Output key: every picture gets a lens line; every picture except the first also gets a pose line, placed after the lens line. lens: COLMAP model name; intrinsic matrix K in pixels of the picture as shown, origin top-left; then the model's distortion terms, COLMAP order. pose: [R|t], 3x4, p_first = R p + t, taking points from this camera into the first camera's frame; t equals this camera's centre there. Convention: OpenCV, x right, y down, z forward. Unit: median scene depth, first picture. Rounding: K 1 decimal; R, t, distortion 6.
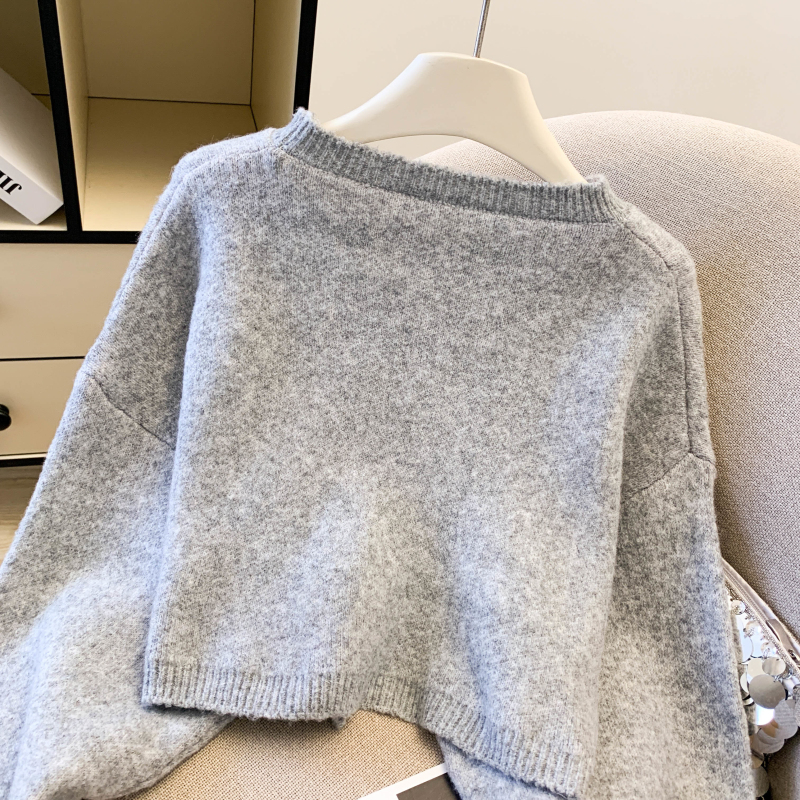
lens RADIAL K [[830.2, 0, 397.5], [0, 830.2, 409.3], [0, 0, 1]] dist [0.005880, 0.000000]
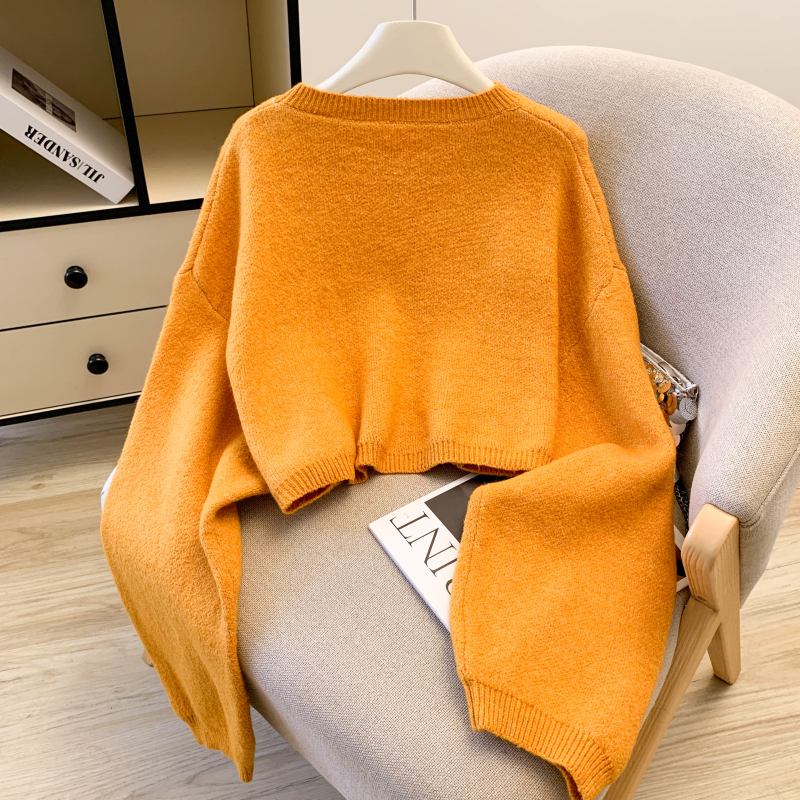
lens RADIAL K [[830.2, 0, 406.6], [0, 830.2, 393.2], [0, 0, 1]] dist [0.005880, 0.000000]
pose [[0.989017, -0.147504, -0.009406, 0.003775], [0.147043, 0.988381, -0.038479, 0.288659], [0.014973, 0.036673, 0.999215, -0.477789]]
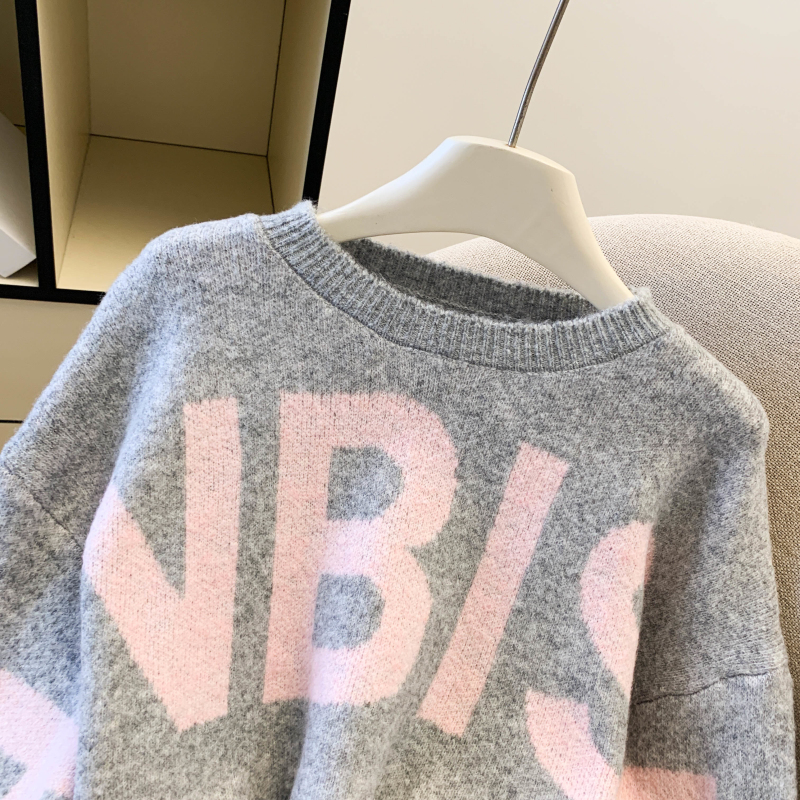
lens RADIAL K [[830.2, 0, 407.1], [0, 830.2, 402.0], [0, 0, 1]] dist [0.005880, 0.000000]
pose [[0.996569, 0.082685, -0.003582, 0.008921], [-0.082759, 0.995223, -0.051798, -0.112800], [-0.000718, 0.051917, 0.998651, 0.175211]]
